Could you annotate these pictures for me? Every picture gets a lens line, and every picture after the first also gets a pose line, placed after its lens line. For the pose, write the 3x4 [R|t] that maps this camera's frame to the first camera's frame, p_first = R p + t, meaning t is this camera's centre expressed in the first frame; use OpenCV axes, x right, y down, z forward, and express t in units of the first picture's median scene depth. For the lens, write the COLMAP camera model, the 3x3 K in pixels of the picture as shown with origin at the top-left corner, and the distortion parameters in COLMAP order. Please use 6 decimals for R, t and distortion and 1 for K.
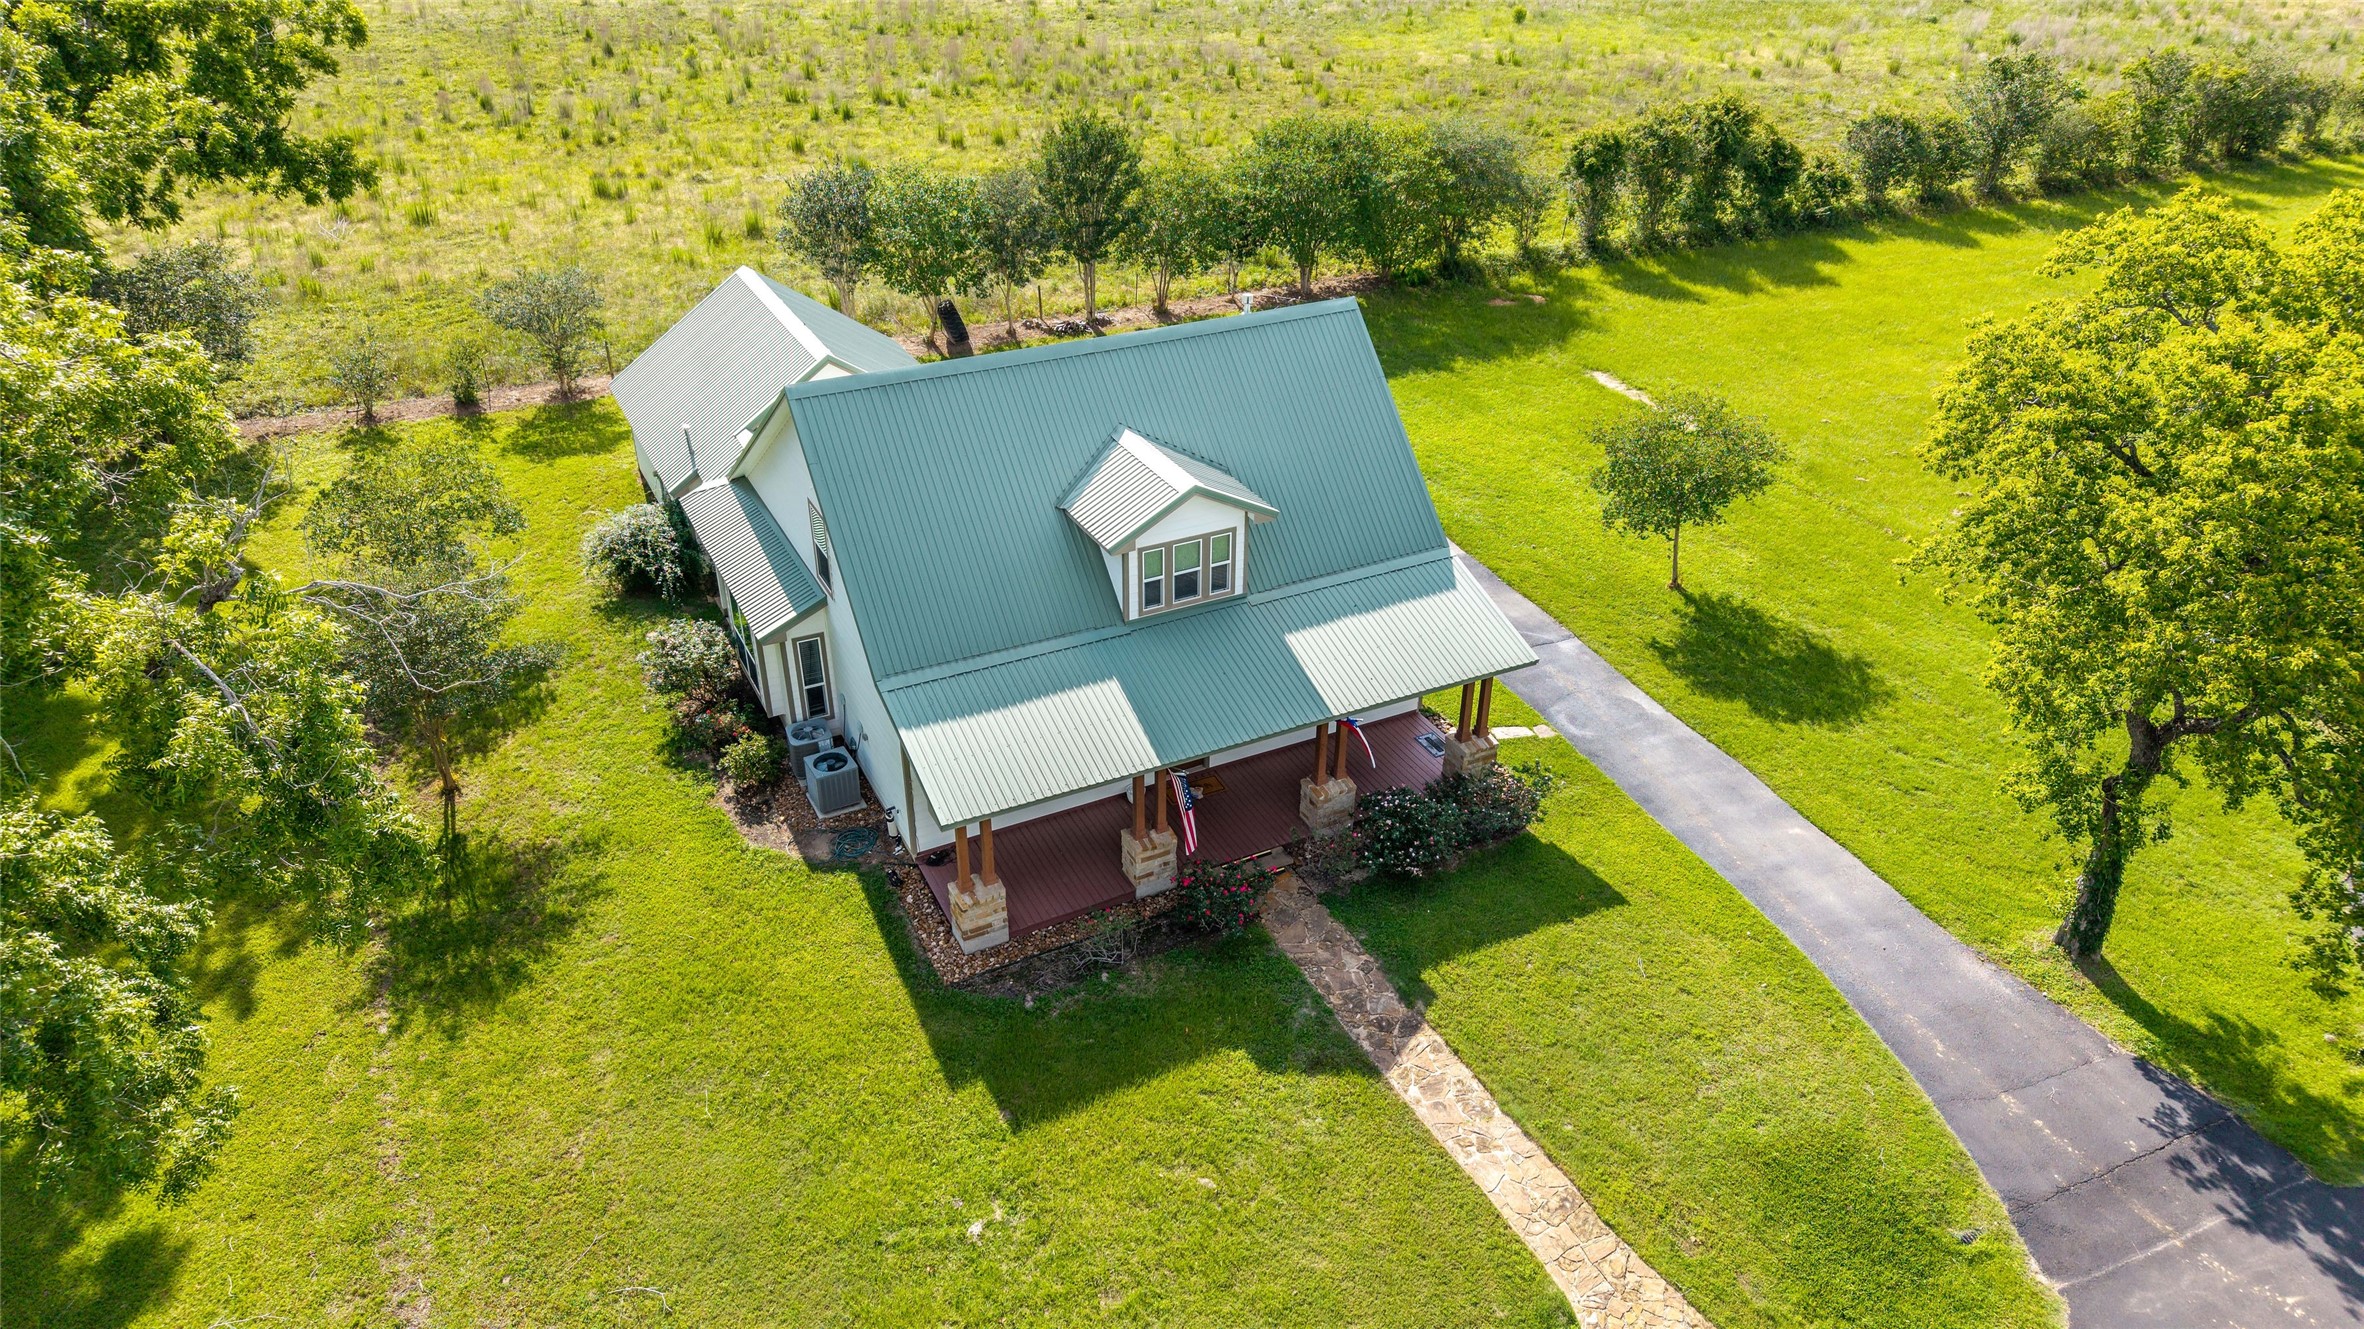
lens RADIAL K [[1578.7, 0, 1182.0], [0, 1578.7, 664.5], [0, 0, 1]] dist [-0.002106, 0.000895]
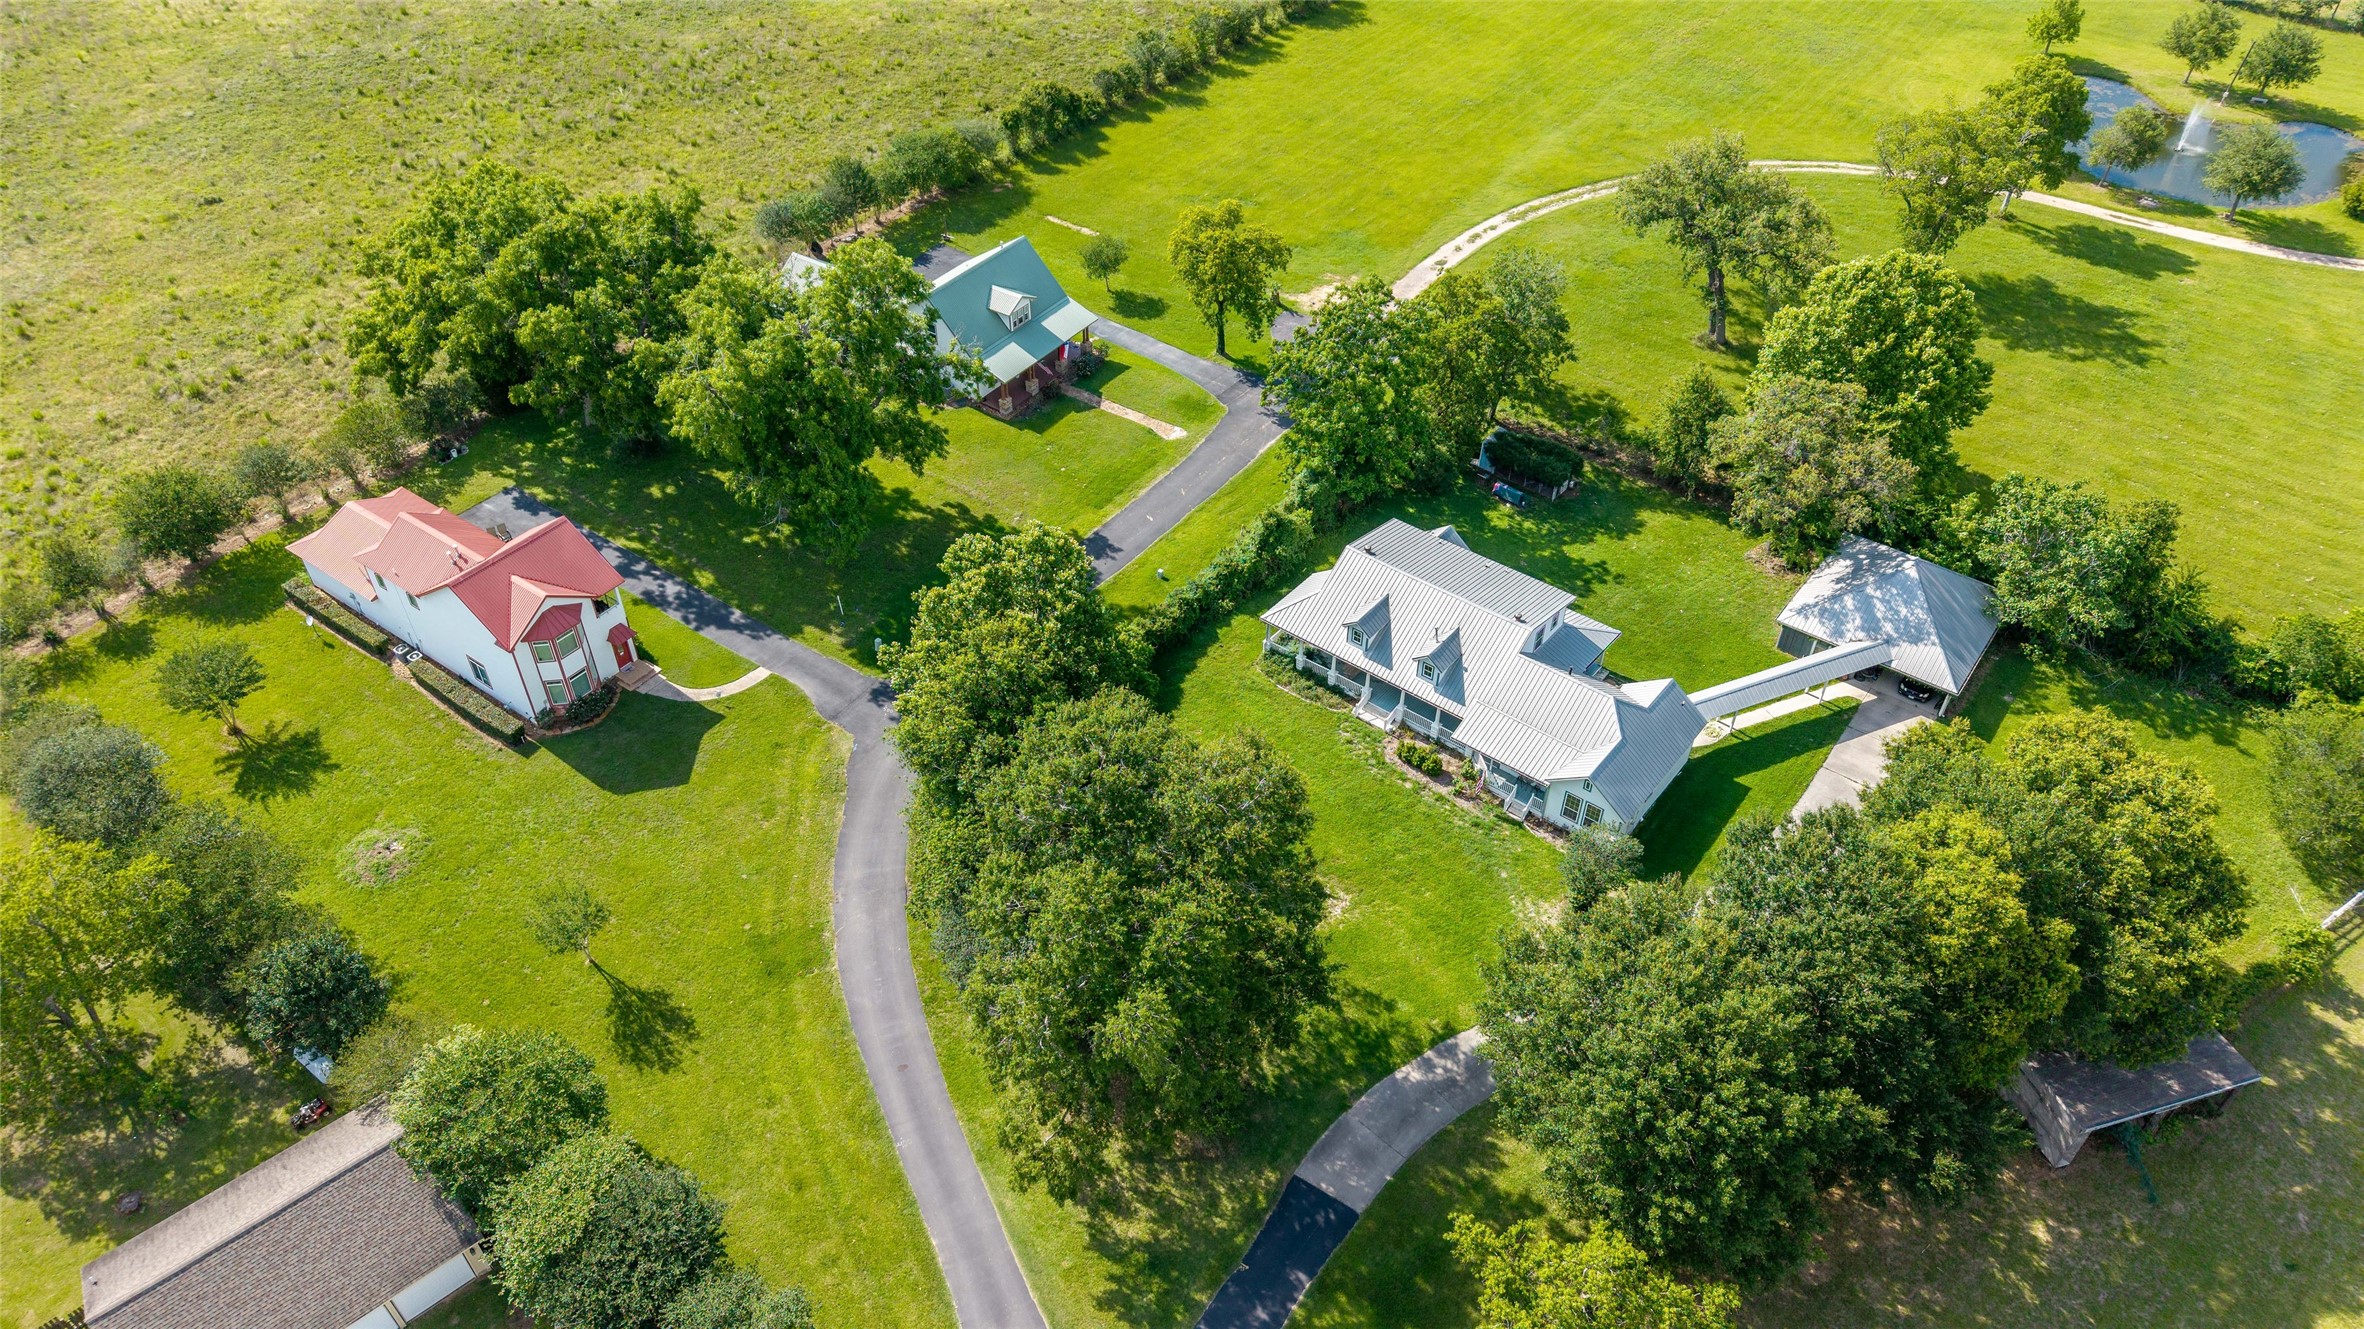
lens RADIAL K [[1578.7, 0, 1182.0], [0, 1578.7, 664.5], [0, 0, 1]] dist [-0.002106, 0.000895]
pose [[0.873286, -0.318409, 0.368765, -0.695206], [0.240222, 0.939896, 0.242672, -0.050024], [-0.423870, -0.123336, 0.897286, -1.463073]]
